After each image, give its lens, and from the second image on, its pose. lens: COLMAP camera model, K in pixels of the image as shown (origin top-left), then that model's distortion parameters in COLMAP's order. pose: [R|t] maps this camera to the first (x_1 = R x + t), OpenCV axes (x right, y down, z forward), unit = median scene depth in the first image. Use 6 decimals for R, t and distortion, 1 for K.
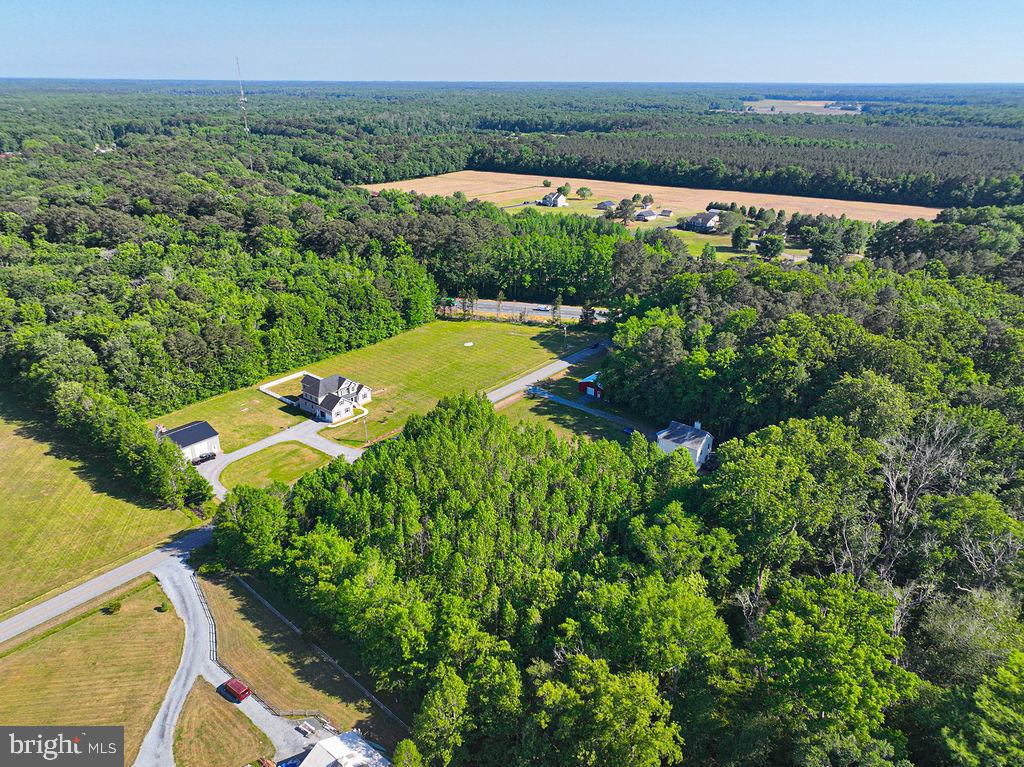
lens RADIAL K [[709.7, 0, 512.0], [0, 709.7, 383.5], [0, 0, 1]] dist [0.009251, 0.003485]
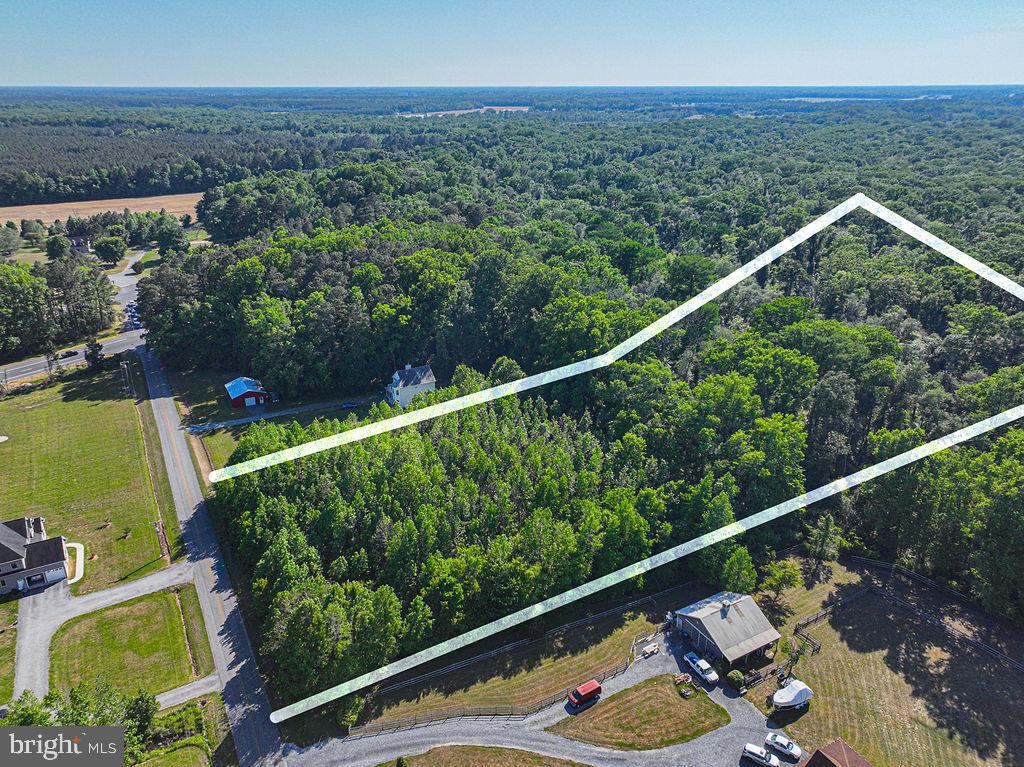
lens RADIAL K [[729.4, 0, 507.1], [0, 729.4, 385.2], [0, 0, 1]] dist [-0.005453, 0.024651]
pose [[0.366370, -0.359861, 0.858064, -0.542273], [0.368401, 0.902924, 0.221377, -0.090366], [-0.854432, 0.235006, 0.463378, 0.272339]]
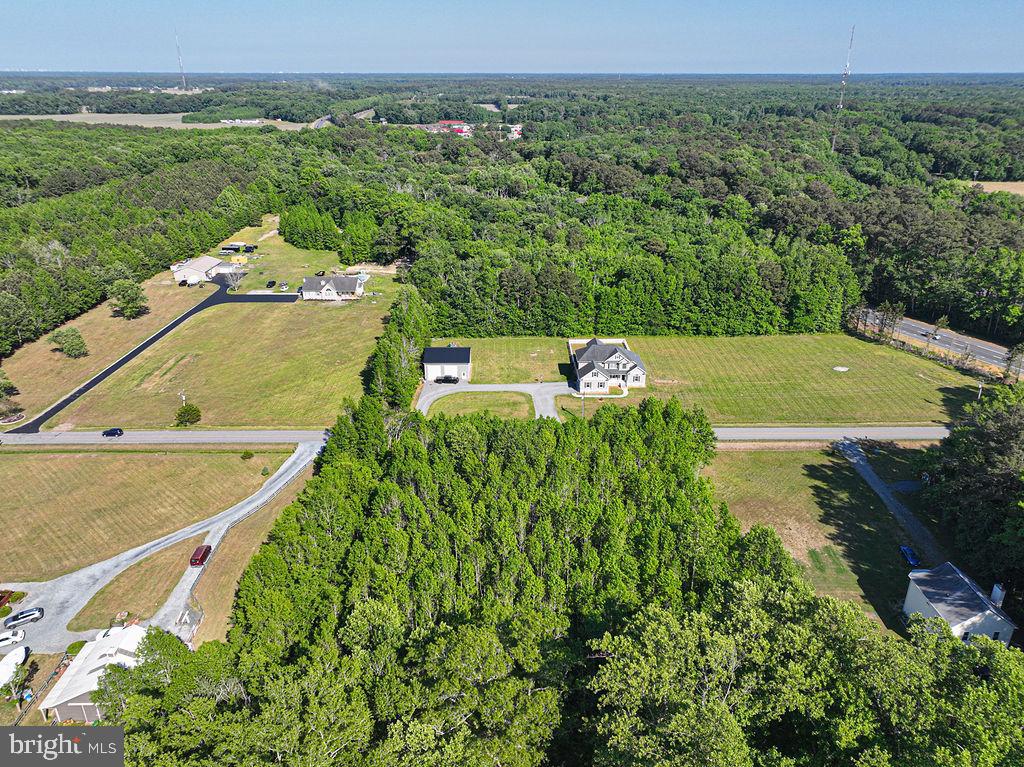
lens RADIAL K [[723.0, 0, 514.1], [0, 723.0, 378.4], [0, 0, 1]] dist [-0.002452, 0.020348]
pose [[0.649680, 0.294015, -0.701050, 0.288088], [-0.297856, 0.946899, 0.121091, -0.041343], [0.699426, 0.130141, 0.702756, 0.266713]]
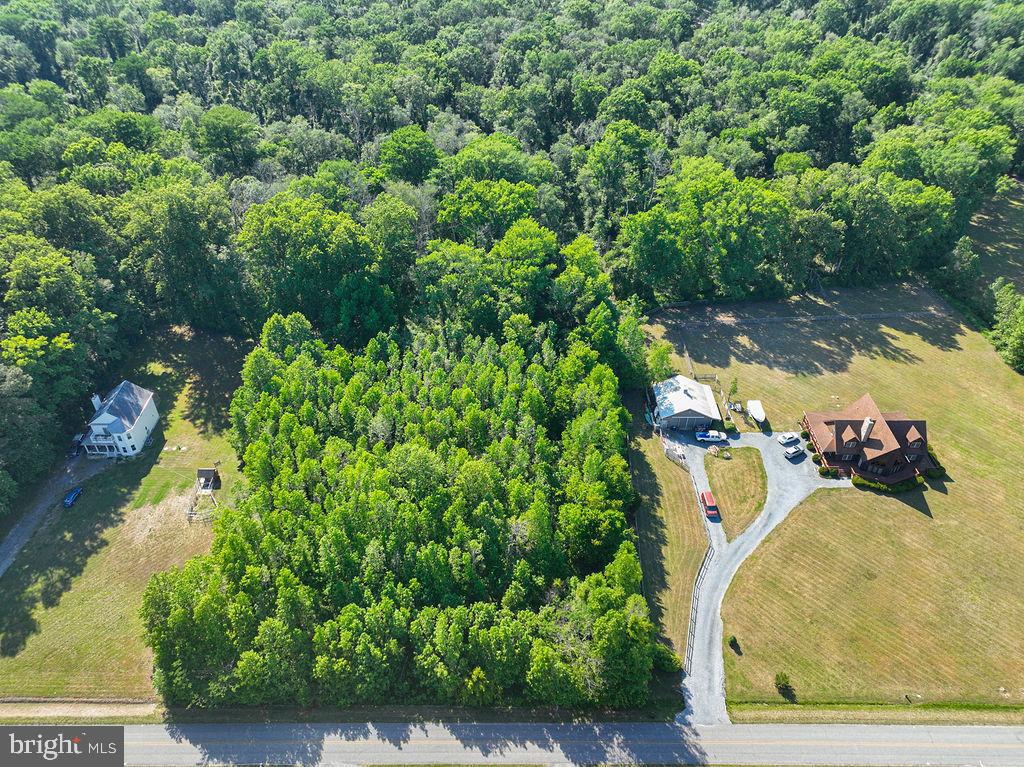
lens RADIAL K [[754.9, 0, 508.3], [0, 754.9, 383.8], [0, 0, 1]] dist [-0.001318, 0.021185]
pose [[-0.642932, -0.487137, 0.591047, -0.401157], [0.287810, 0.561469, 0.775834, -0.366062], [-0.709792, 0.668917, -0.220783, 0.680121]]
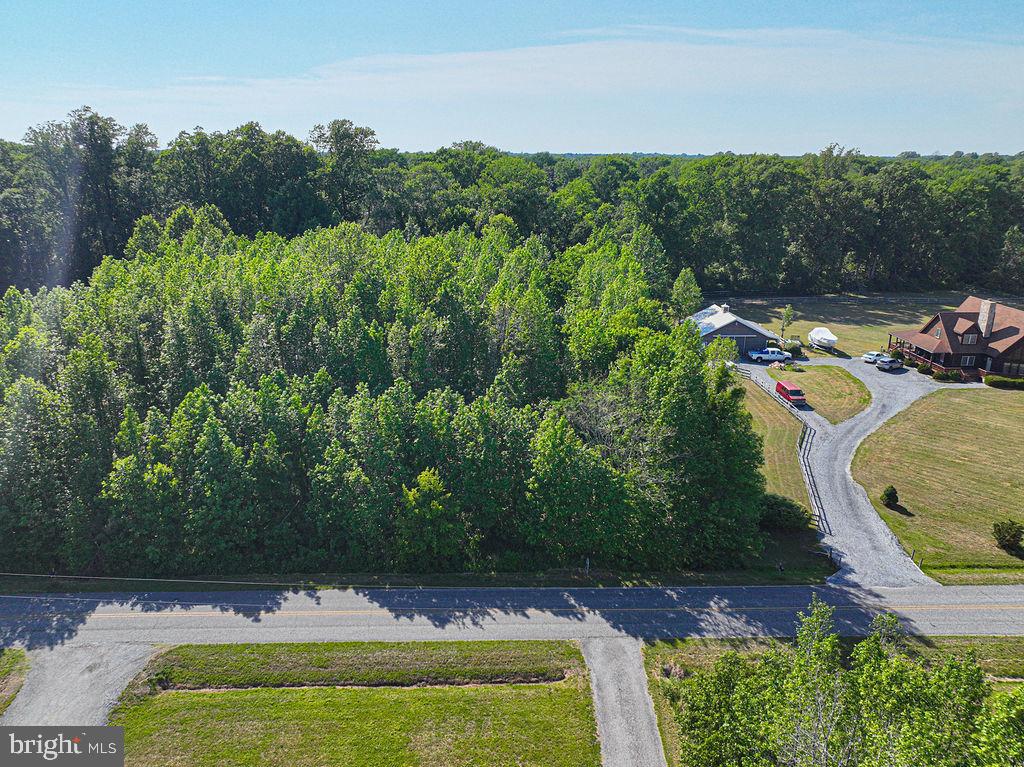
lens RADIAL K [[741.0, 0, 508.0], [0, 741.0, 385.5], [0, 0, 1]] dist [-0.009354, 0.030683]
pose [[-0.661619, -0.229821, 0.713752, -0.375665], [0.284833, 0.803496, 0.522747, -0.045019], [-0.693636, 0.549159, -0.466148, 0.785558]]
